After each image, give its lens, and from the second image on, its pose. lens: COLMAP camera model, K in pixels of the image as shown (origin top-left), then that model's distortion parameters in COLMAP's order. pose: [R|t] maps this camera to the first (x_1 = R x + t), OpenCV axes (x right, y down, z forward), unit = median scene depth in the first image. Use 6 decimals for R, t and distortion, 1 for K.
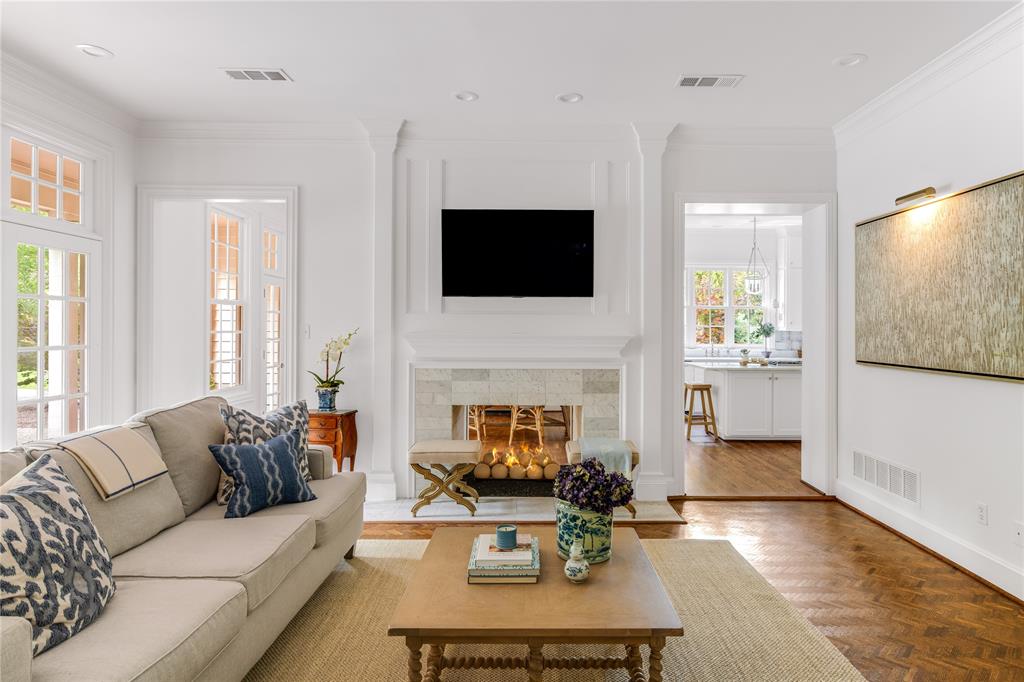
lens RADIAL K [[574.9, 0, 526.7], [0, 574.9, 327.3], [0, 0, 1]] dist [-0.000056, 0.001975]
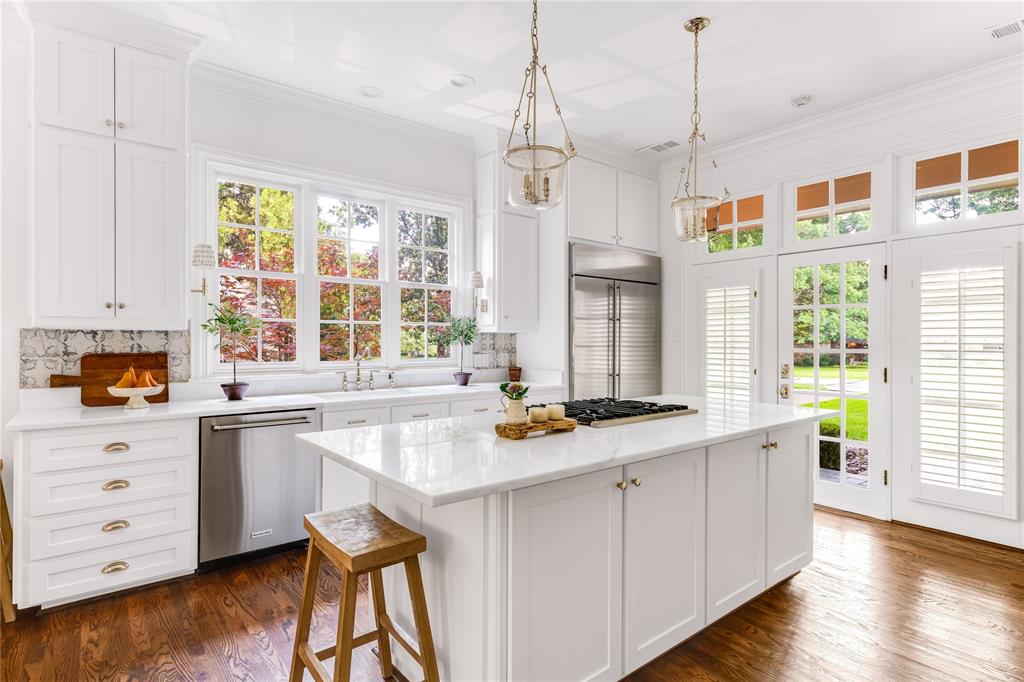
lens RADIAL K [[519.2, 0, 508.7], [0, 519.2, 342.0], [0, 0, 1]] dist [0.016158, -0.001731]
pose [[0.776106, -0.007103, 0.630562, 0.314075], [0.001624, 0.999956, 0.009265, 0.020605], [-0.630600, -0.006166, 0.776083, 1.220672]]
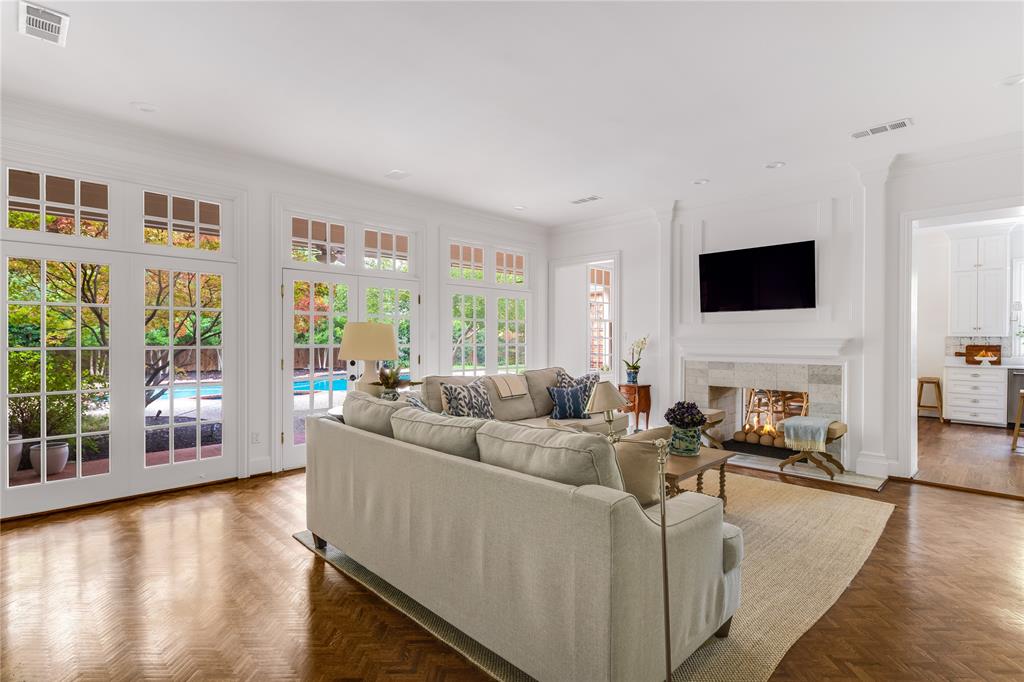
lens RADIAL K [[487.9, 0, 512.0], [0, 487.9, 342.0], [0, 0, 1]] dist [-0.000391, 0.000128]
pose [[0.698511, 0.001735, -0.715597, 0.422015], [0.003366, 0.999978, 0.005710, 0.014230], [0.715591, -0.006397, 0.698490, -0.242179]]
